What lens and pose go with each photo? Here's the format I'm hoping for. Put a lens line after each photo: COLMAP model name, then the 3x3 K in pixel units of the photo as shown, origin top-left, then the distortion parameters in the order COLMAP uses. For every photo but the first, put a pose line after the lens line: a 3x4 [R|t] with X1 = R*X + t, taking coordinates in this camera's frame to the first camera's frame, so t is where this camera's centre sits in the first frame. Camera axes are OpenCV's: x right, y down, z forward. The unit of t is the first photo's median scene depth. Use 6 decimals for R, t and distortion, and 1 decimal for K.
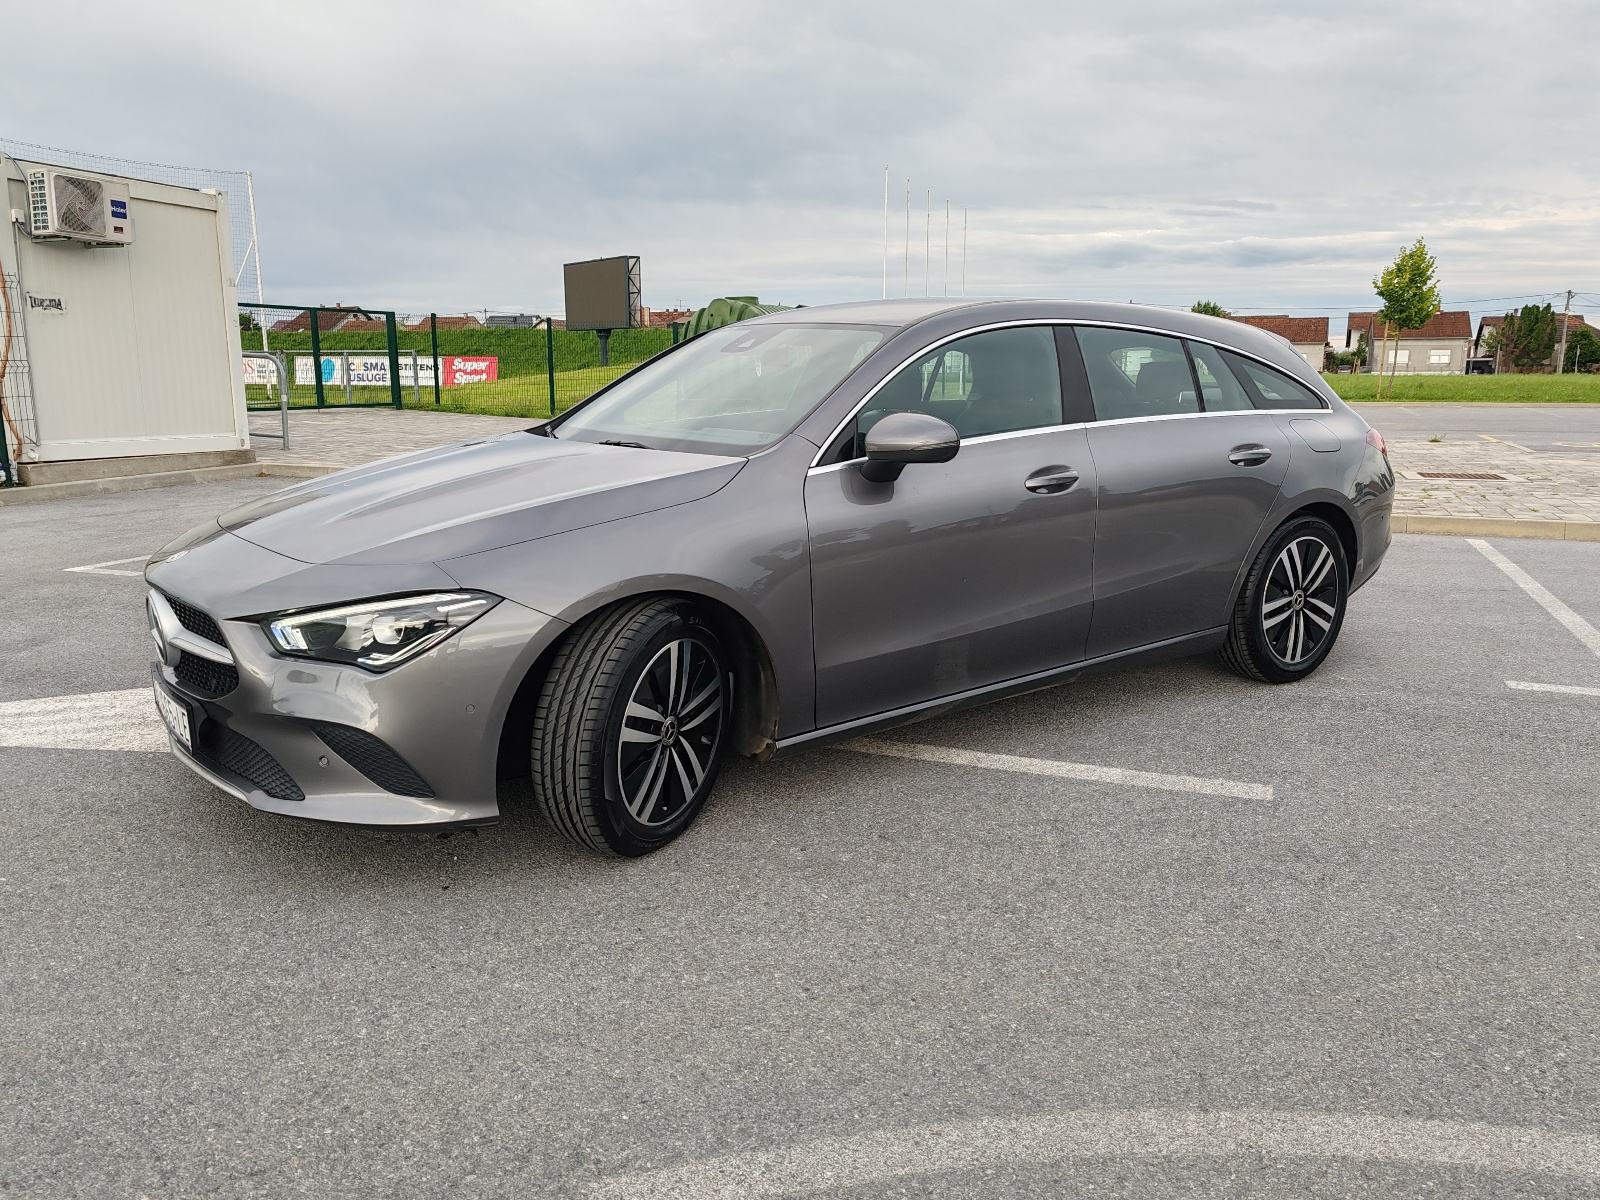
lens RADIAL K [[1213.7, 0, 802.5], [0, 1213.7, 601.4], [0, 0, 1]] dist [0.034571, -0.022285]
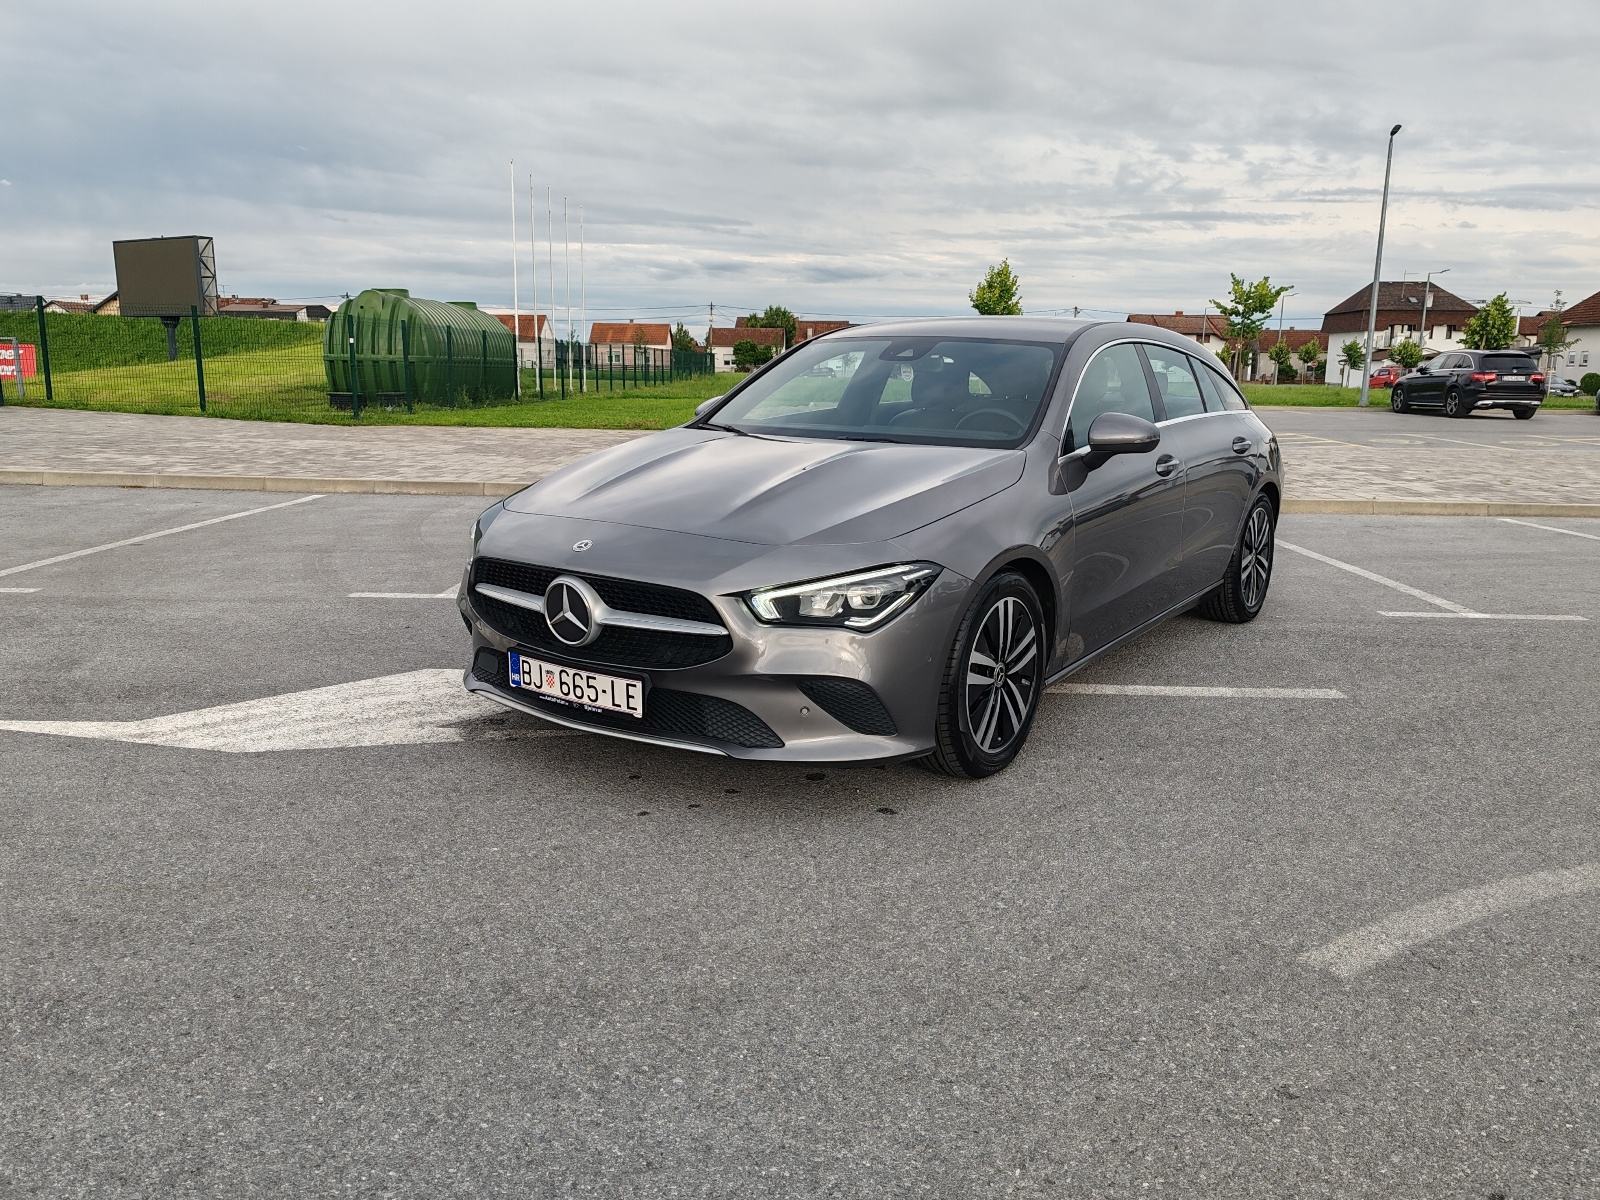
lens RADIAL K [[1213.7, 0, 802.5], [0, 1213.7, 601.4], [0, 0, 1]] dist [0.034571, -0.022285]
pose [[0.942514, -0.051106, 0.330236, -0.475188], [0.050557, 0.998669, 0.010256, 0.008065], [-0.330320, 0.007030, 0.943843, -0.061693]]
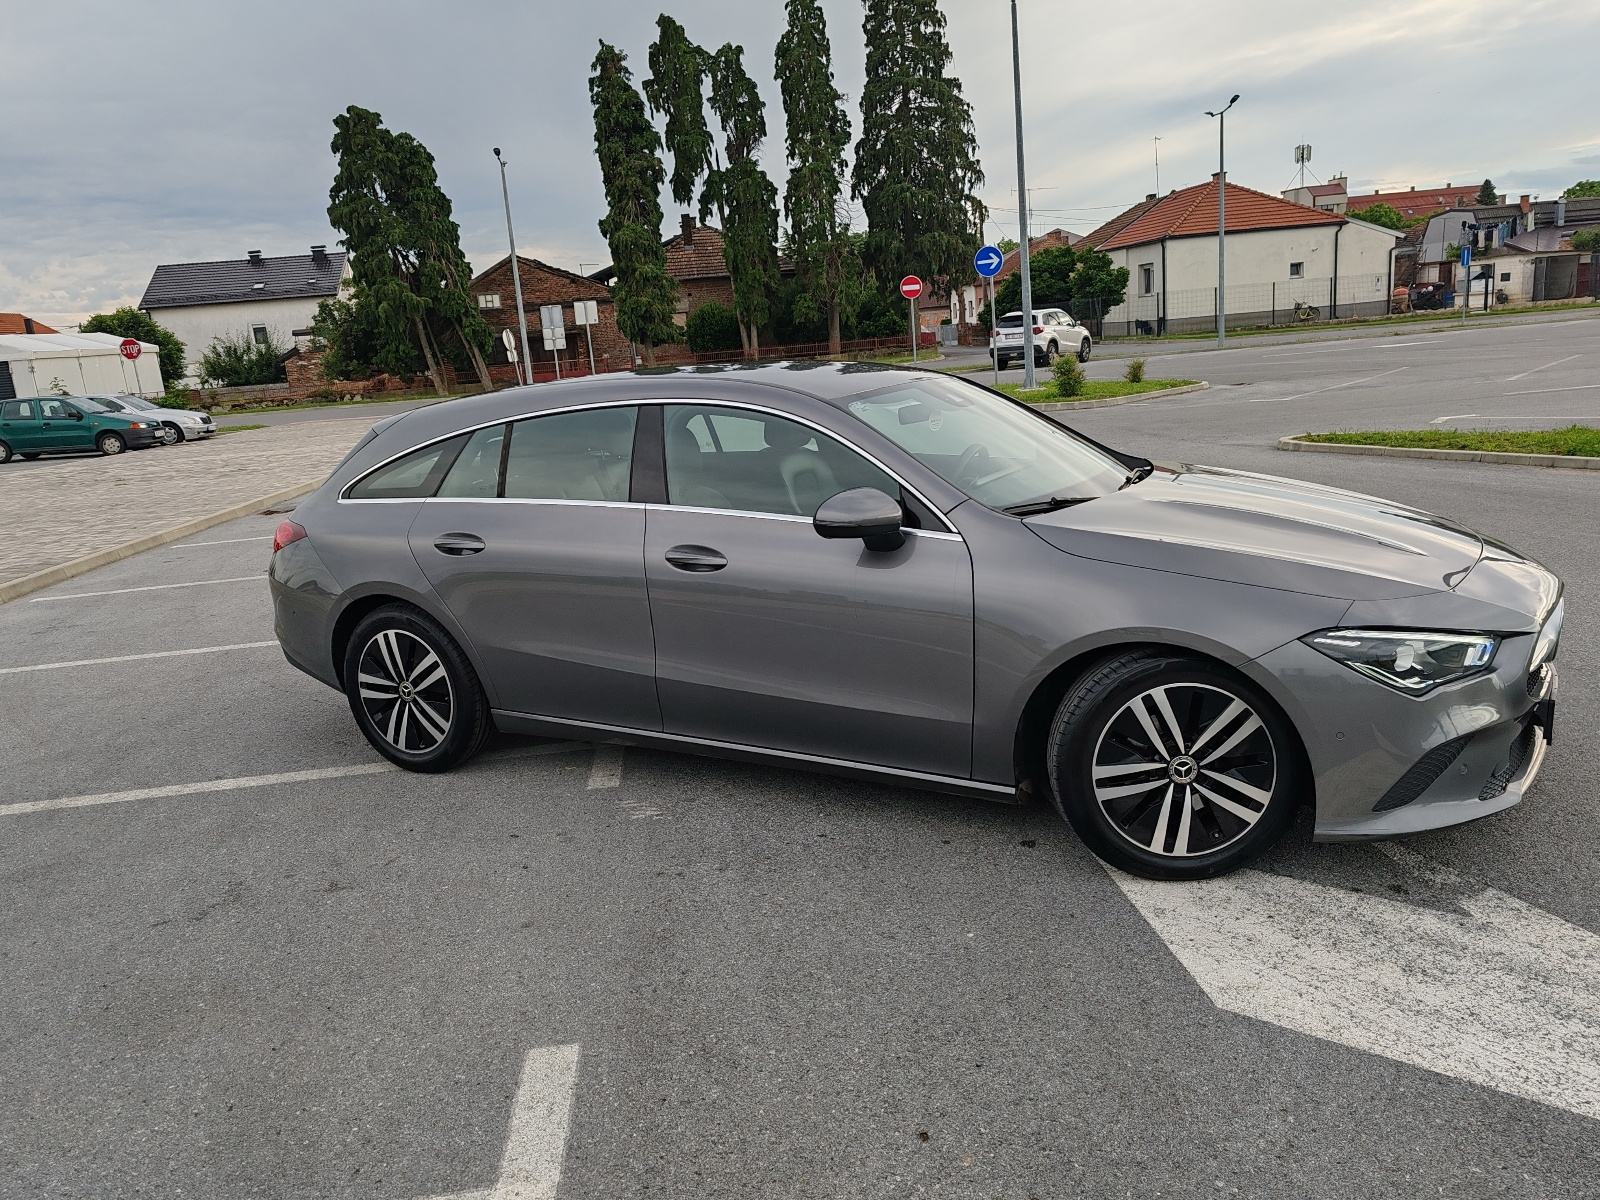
lens RADIAL K [[1213.7, 0, 802.5], [0, 1213.7, 601.4], [0, 0, 1]] dist [0.034571, -0.022285]
pose [[-0.435046, -0.159806, 0.886114, -0.839812], [0.247153, 0.925130, 0.288185, -0.341281], [-0.865824, 0.344379, -0.362977, 1.376673]]
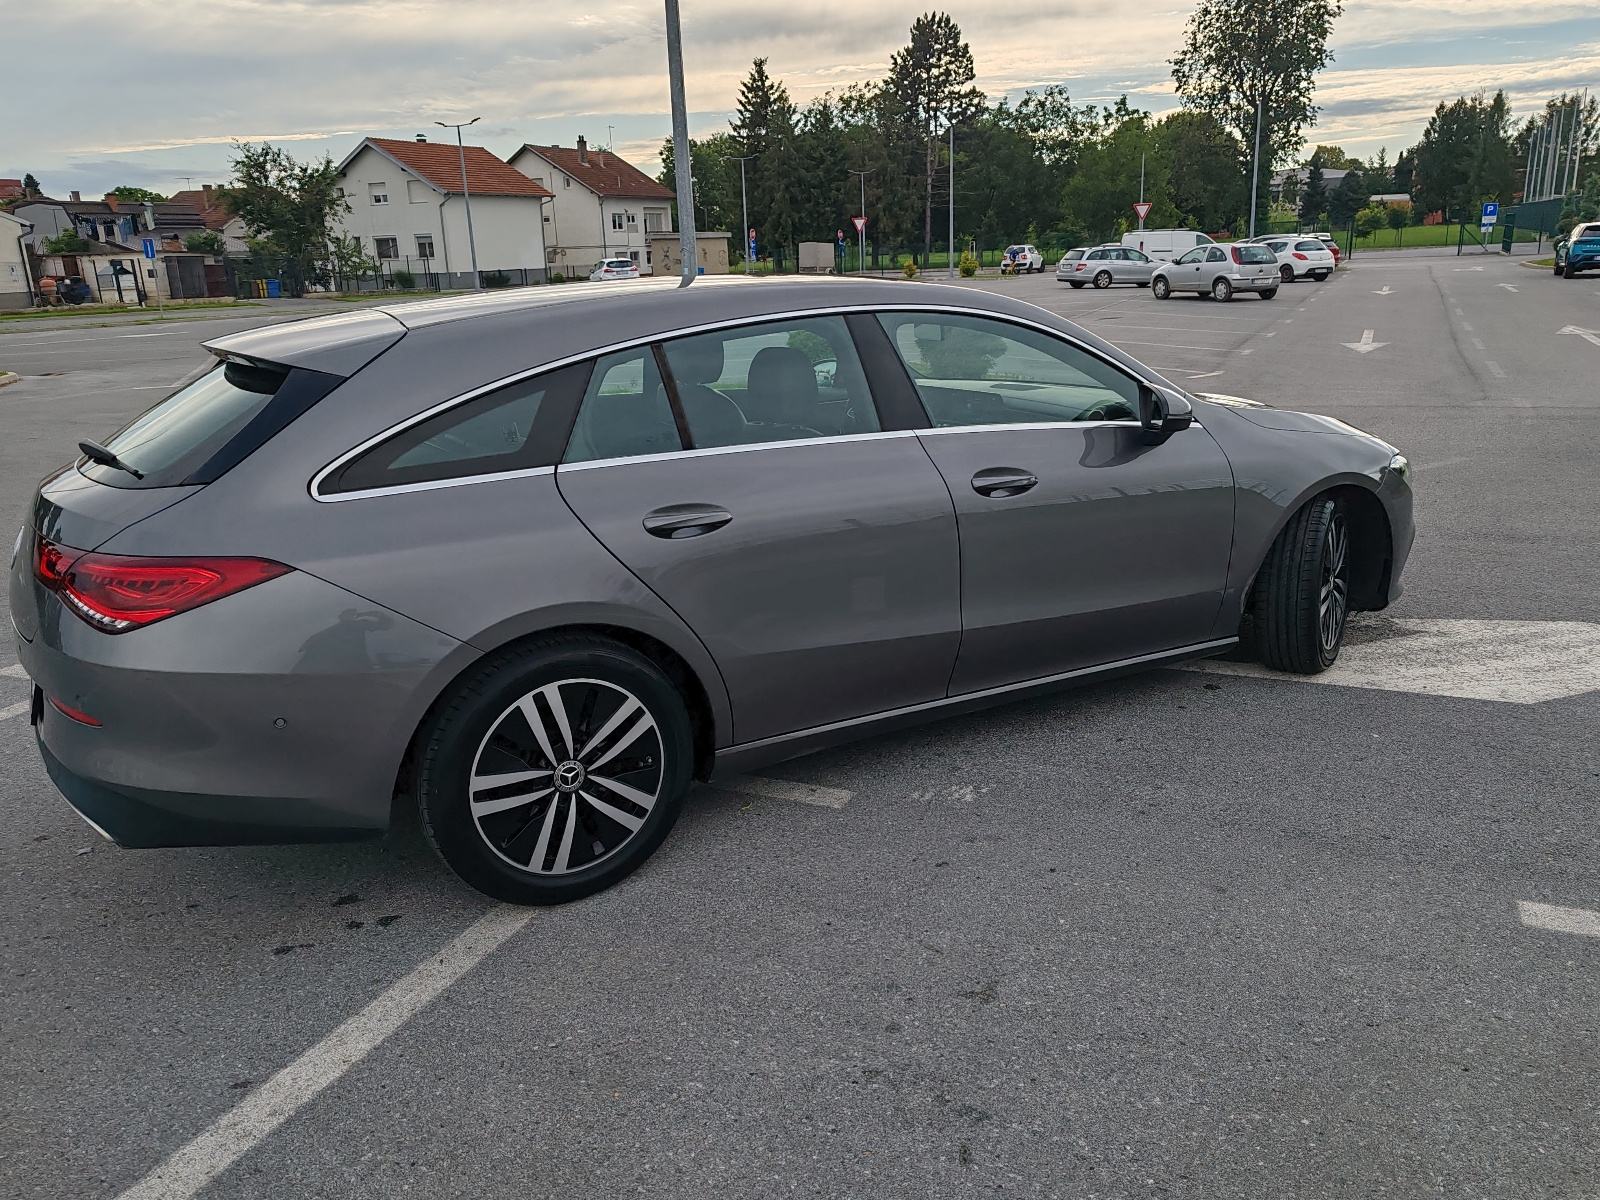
lens RADIAL K [[1213.7, 0, 802.5], [0, 1213.7, 601.4], [0, 0, 1]] dist [0.034571, -0.022285]
pose [[-0.996293, 0.013086, 0.085027, 0.002422], [0.050433, 0.889555, 0.454036, -0.423921], [-0.069694, 0.456641, -0.886917, 1.827372]]
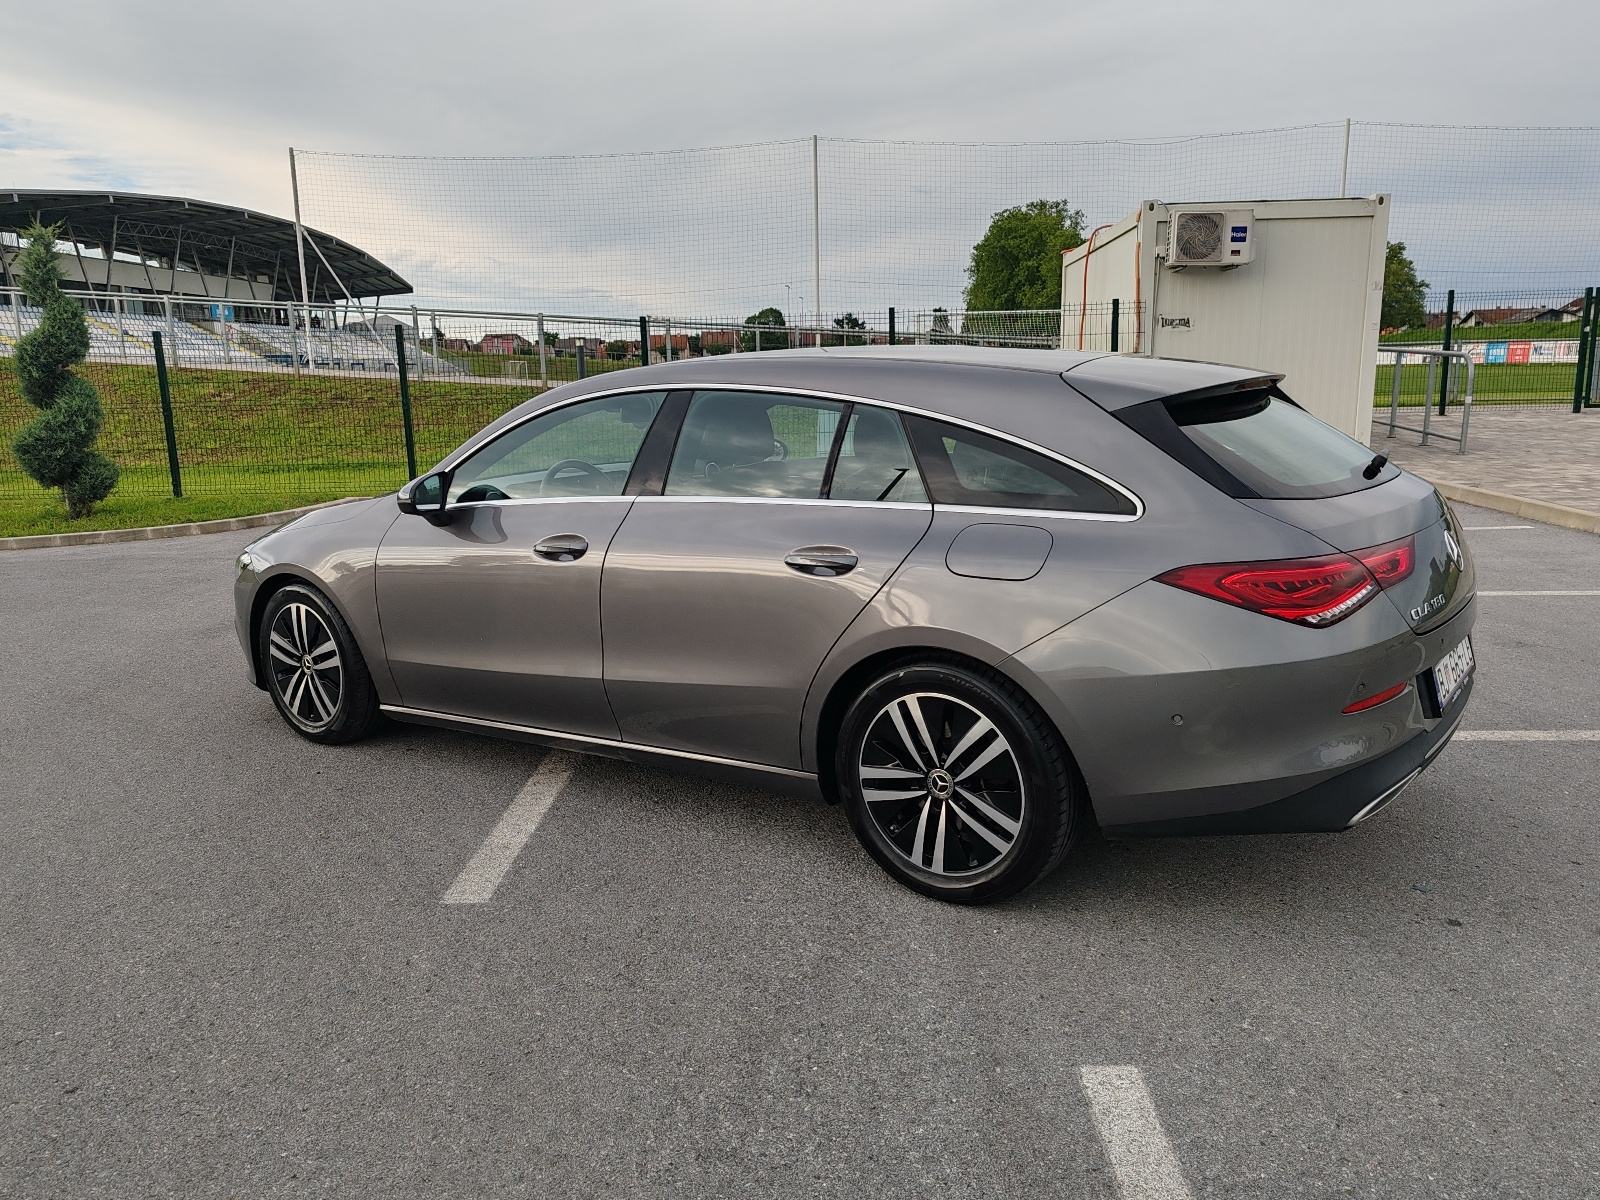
lens RADIAL K [[1213.7, 0, 802.5], [0, 1213.7, 601.4], [0, 0, 1]] dist [0.034571, -0.022285]
pose [[0.329059, 0.174275, -0.928089, 0.998105], [-0.158053, 0.979123, 0.127819, -0.176704], [0.930989, 0.104627, 0.349733, 0.681244]]
